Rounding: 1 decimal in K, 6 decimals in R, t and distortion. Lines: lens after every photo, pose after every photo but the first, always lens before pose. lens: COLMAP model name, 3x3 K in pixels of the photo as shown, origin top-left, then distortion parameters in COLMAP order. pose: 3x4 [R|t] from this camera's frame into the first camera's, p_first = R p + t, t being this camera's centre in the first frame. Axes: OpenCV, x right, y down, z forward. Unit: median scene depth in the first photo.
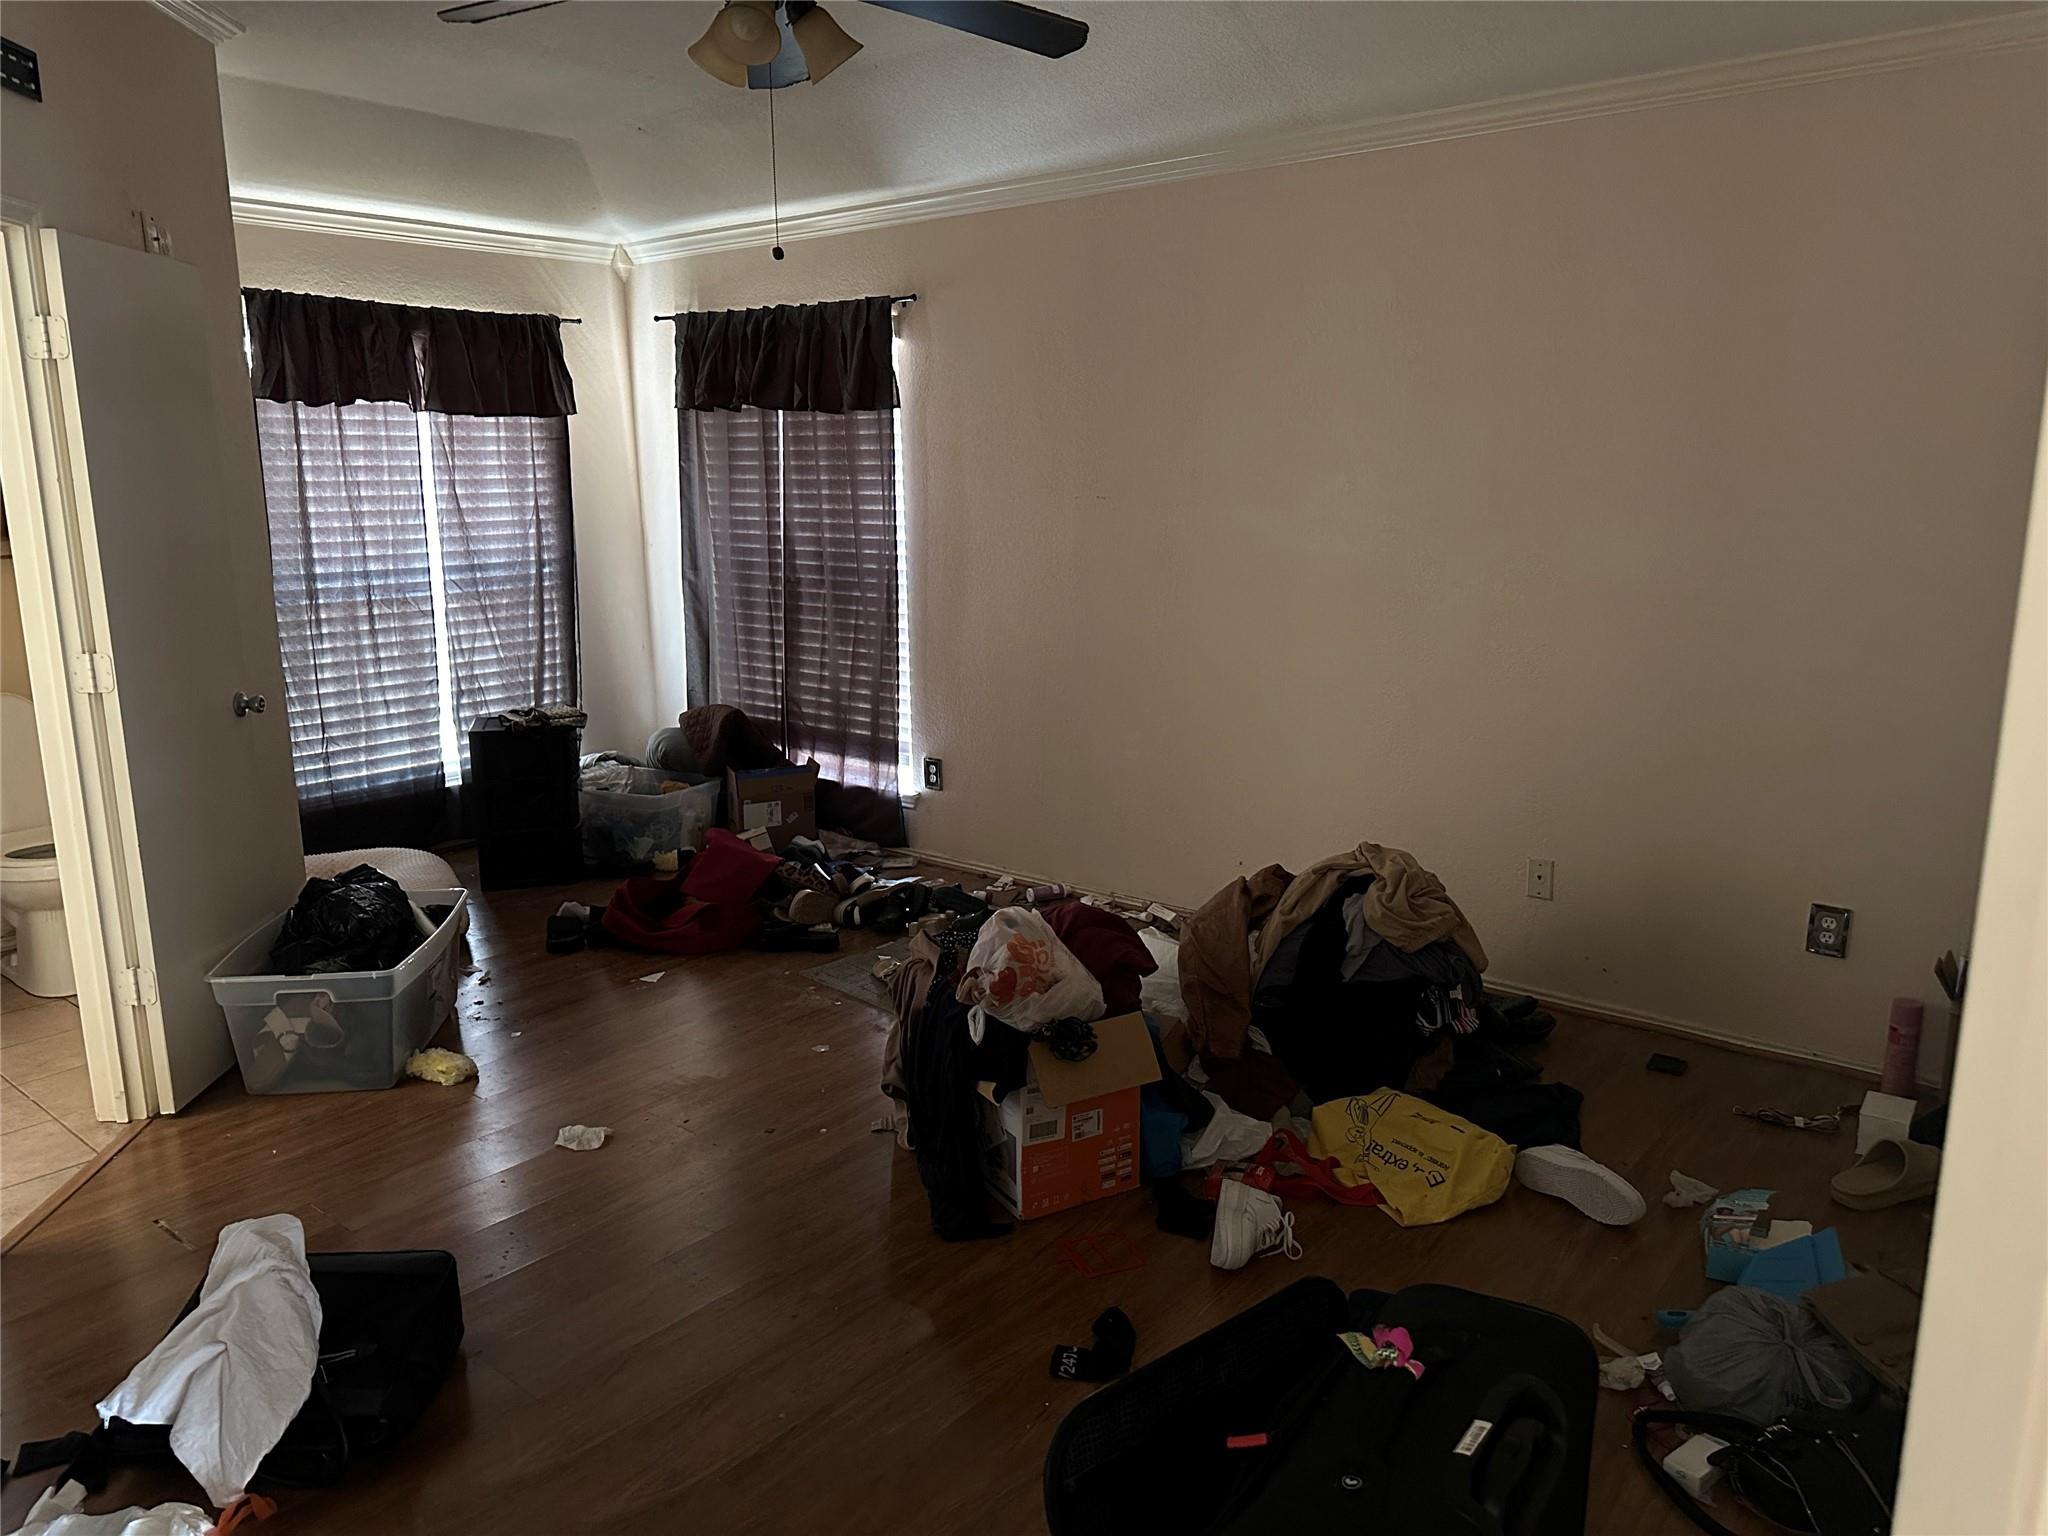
lens RADIAL K [[1456.3, 0, 1029.1], [0, 1456.3, 774.8], [0, 0, 1]] dist [-0.024965, 0.003718]
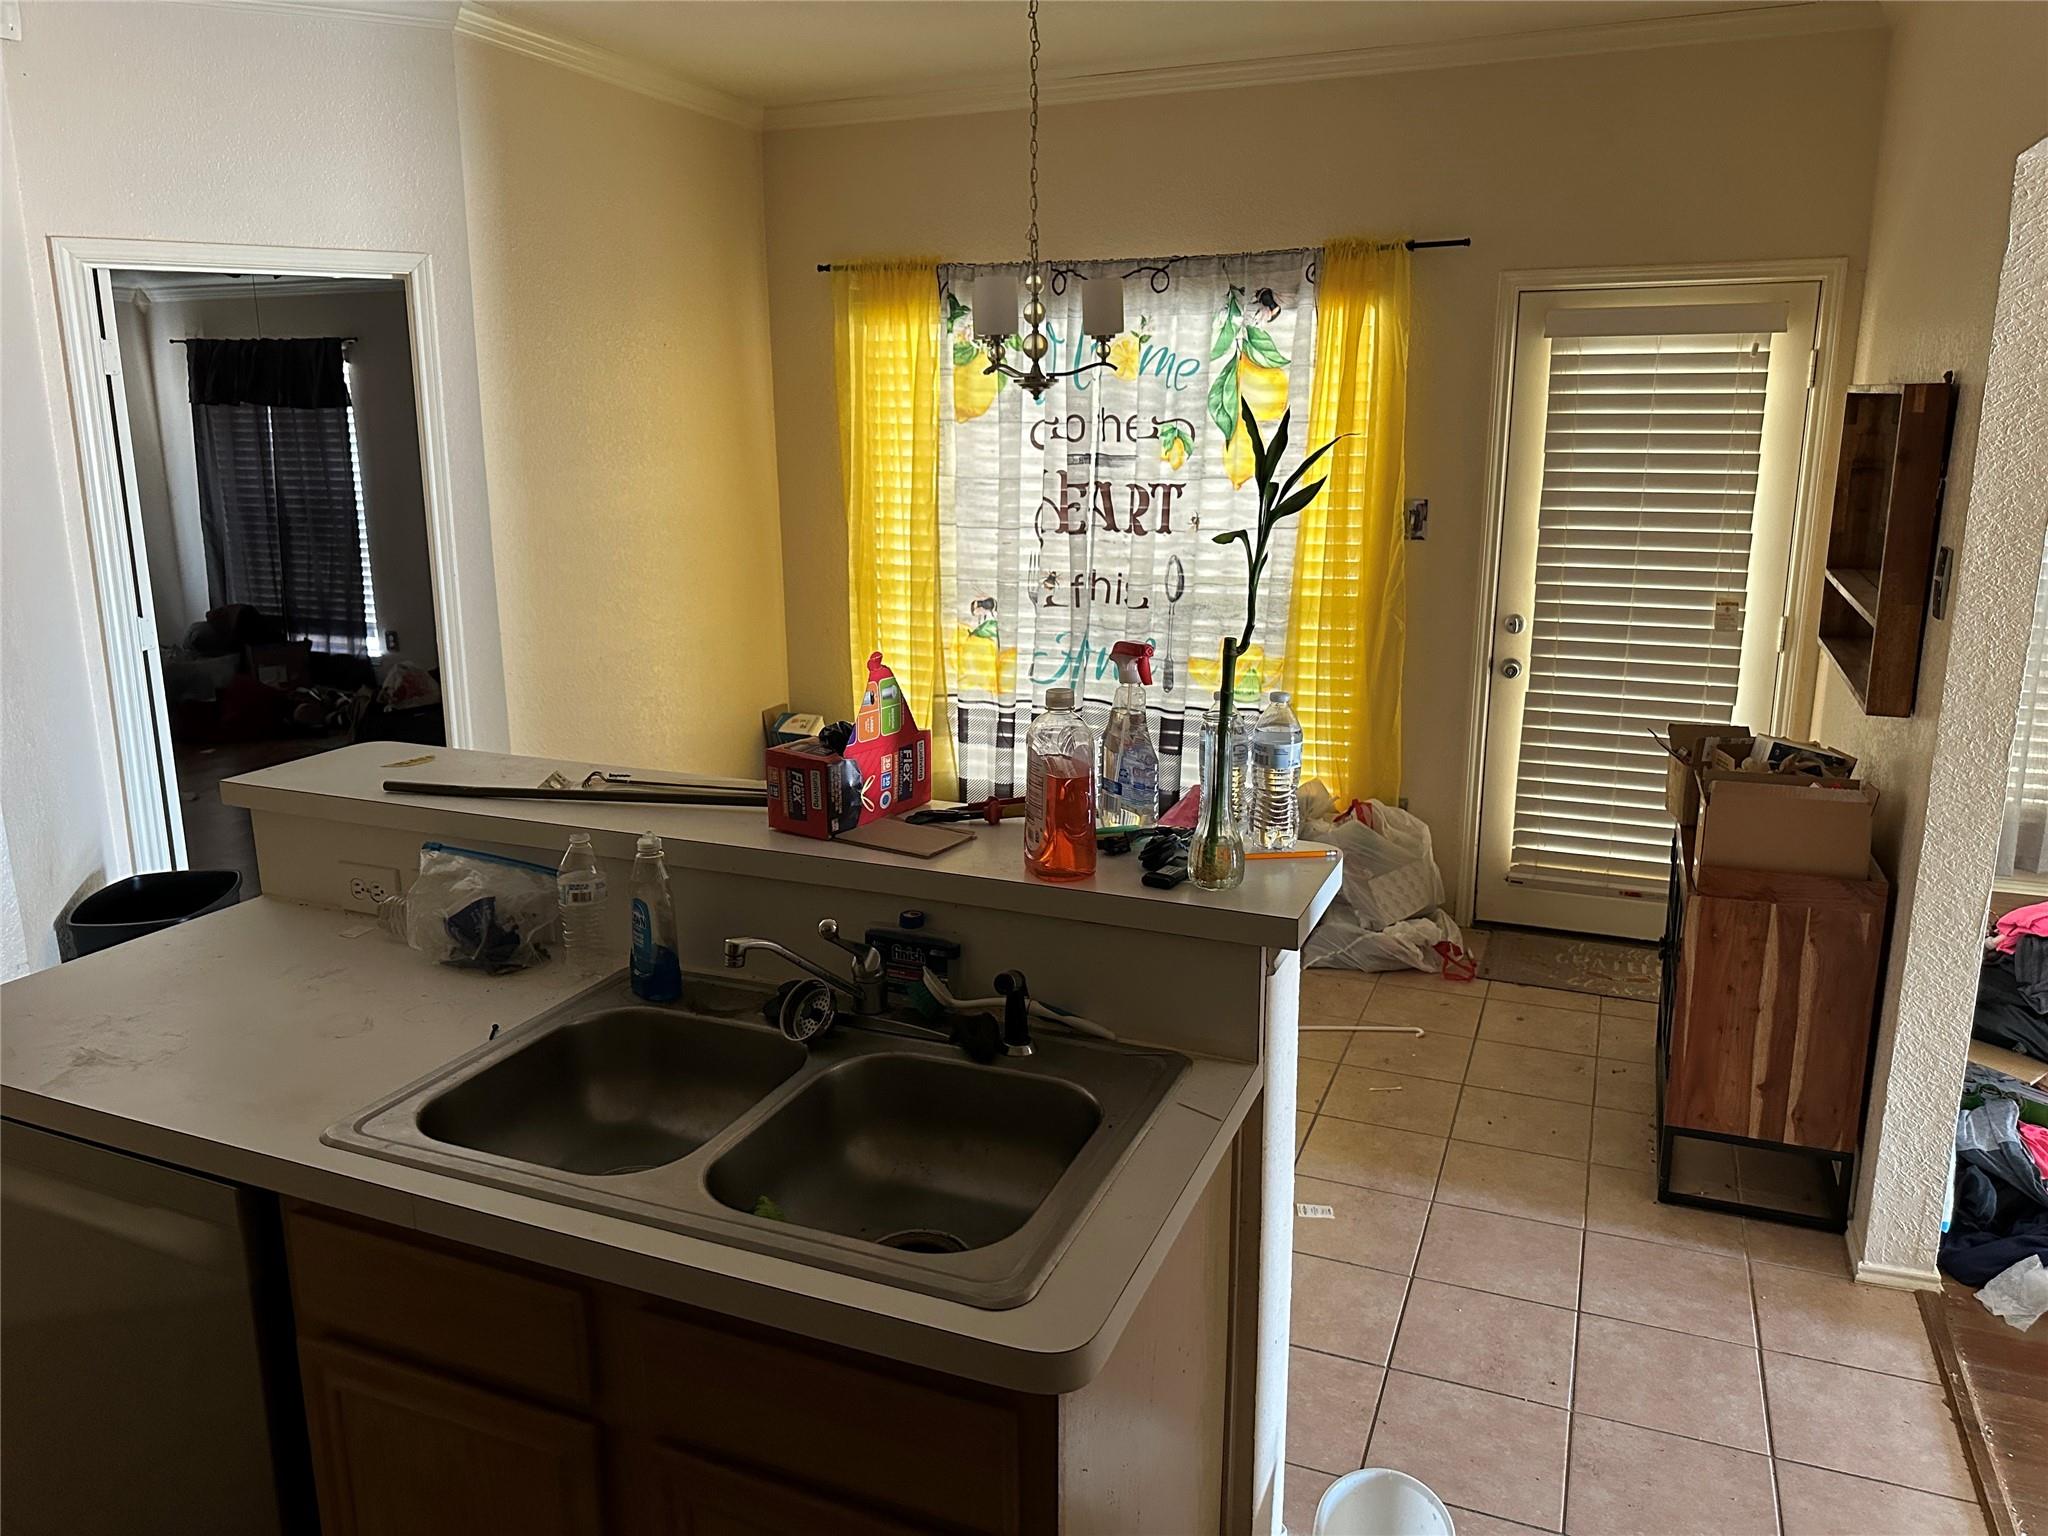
lens RADIAL K [[1456.3, 0, 1022.9], [0, 1456.3, 749.1], [0, 0, 1]] dist [-0.024965, 0.003718]
pose [[0.953974, -0.059647, 0.293897, 0.111697], [0.056570, 0.998218, 0.018967, 0.118562], [-0.294505, -0.001469, 0.955649, -0.650744]]
